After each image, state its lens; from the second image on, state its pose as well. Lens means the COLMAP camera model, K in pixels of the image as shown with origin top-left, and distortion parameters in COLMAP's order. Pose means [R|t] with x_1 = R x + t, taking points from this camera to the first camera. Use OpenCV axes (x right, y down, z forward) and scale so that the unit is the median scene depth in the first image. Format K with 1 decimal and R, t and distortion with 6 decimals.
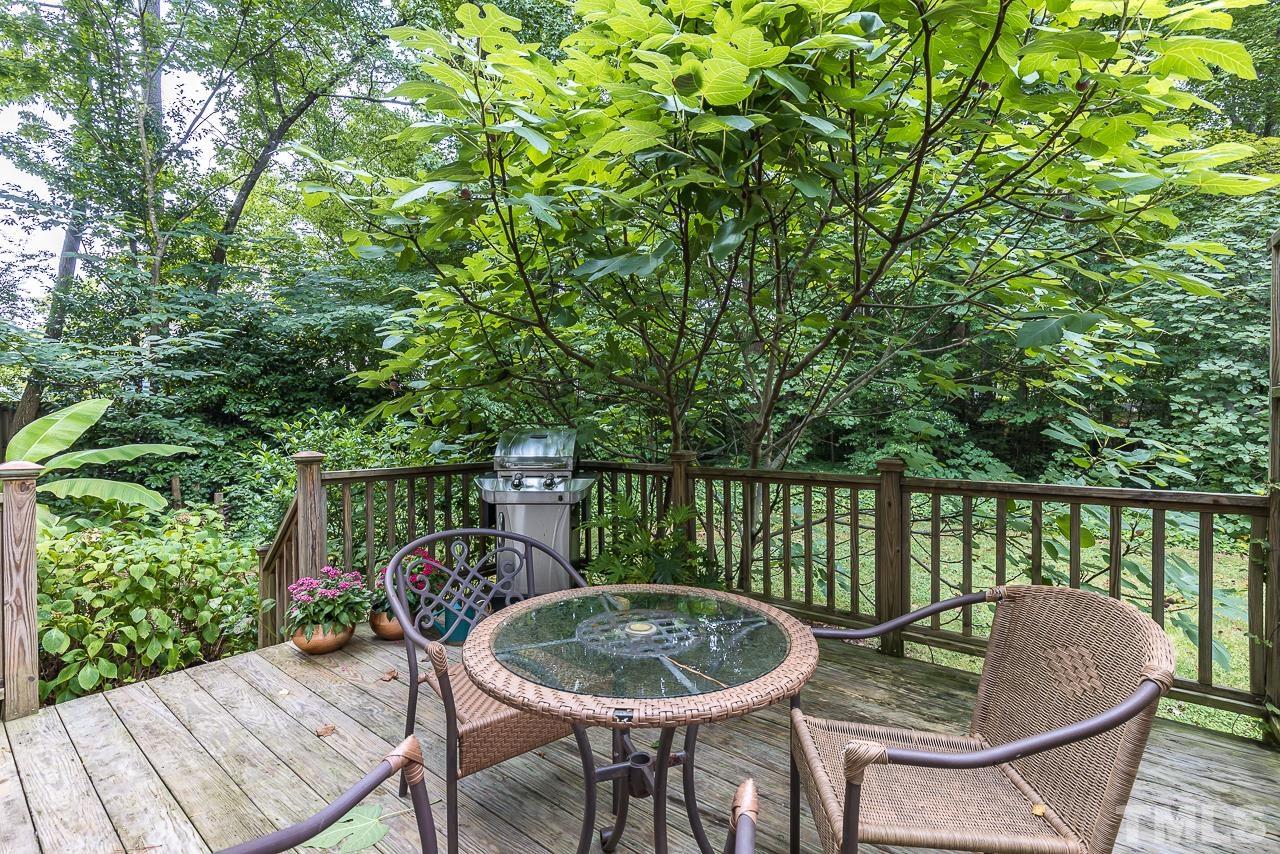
lens RADIAL K [[575.2, 0, 639.1], [0, 575.2, 427.6], [0, 0, 1]] dist [-0.000097, -0.000085]
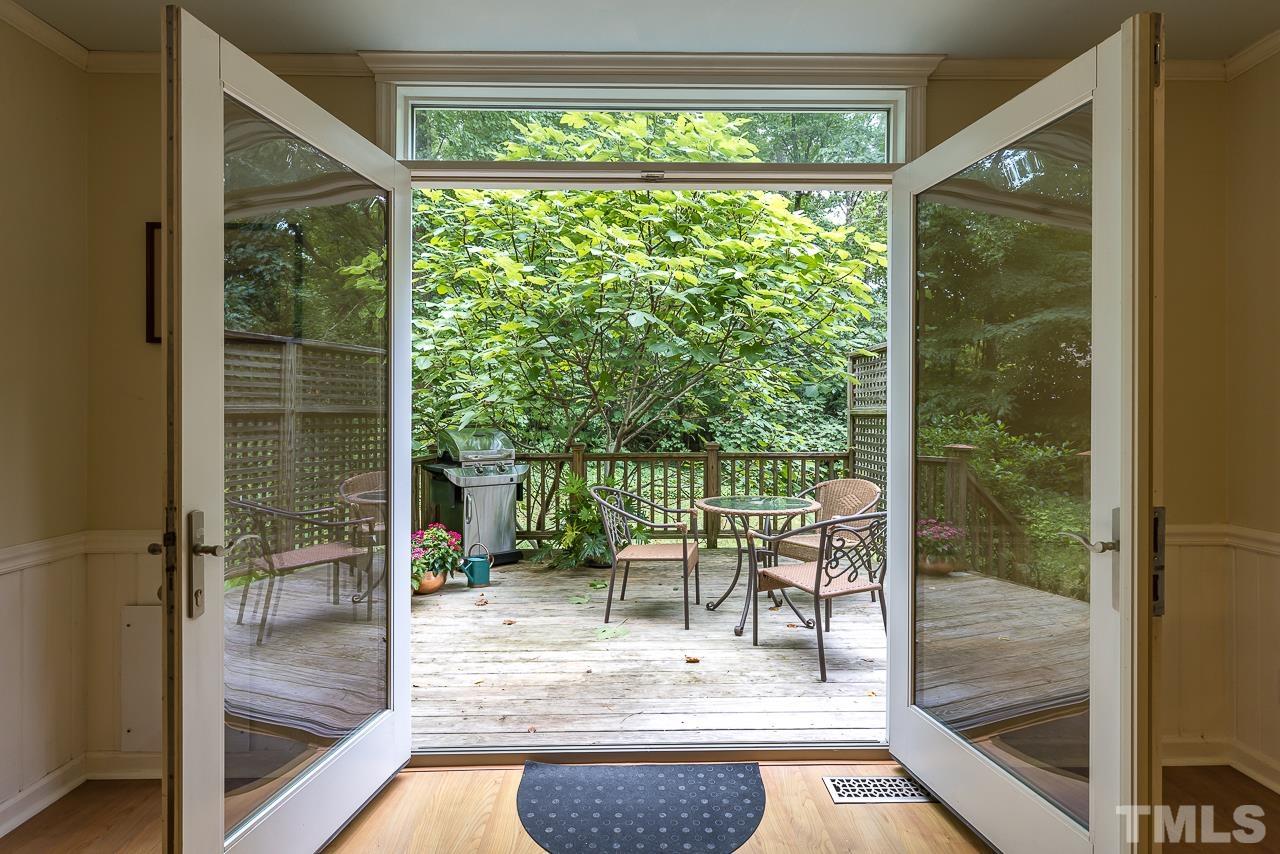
lens RADIAL K [[629.9, 0, 642.1], [0, 629.9, 422.1], [0, 0, 1]] dist [0.000166, 0.000005]
pose [[0.773160, -0.004915, 0.634192, -0.848225], [0.004119, 0.999988, 0.002728, -0.017474], [-0.634198, 0.000504, 0.773171, -0.358898]]
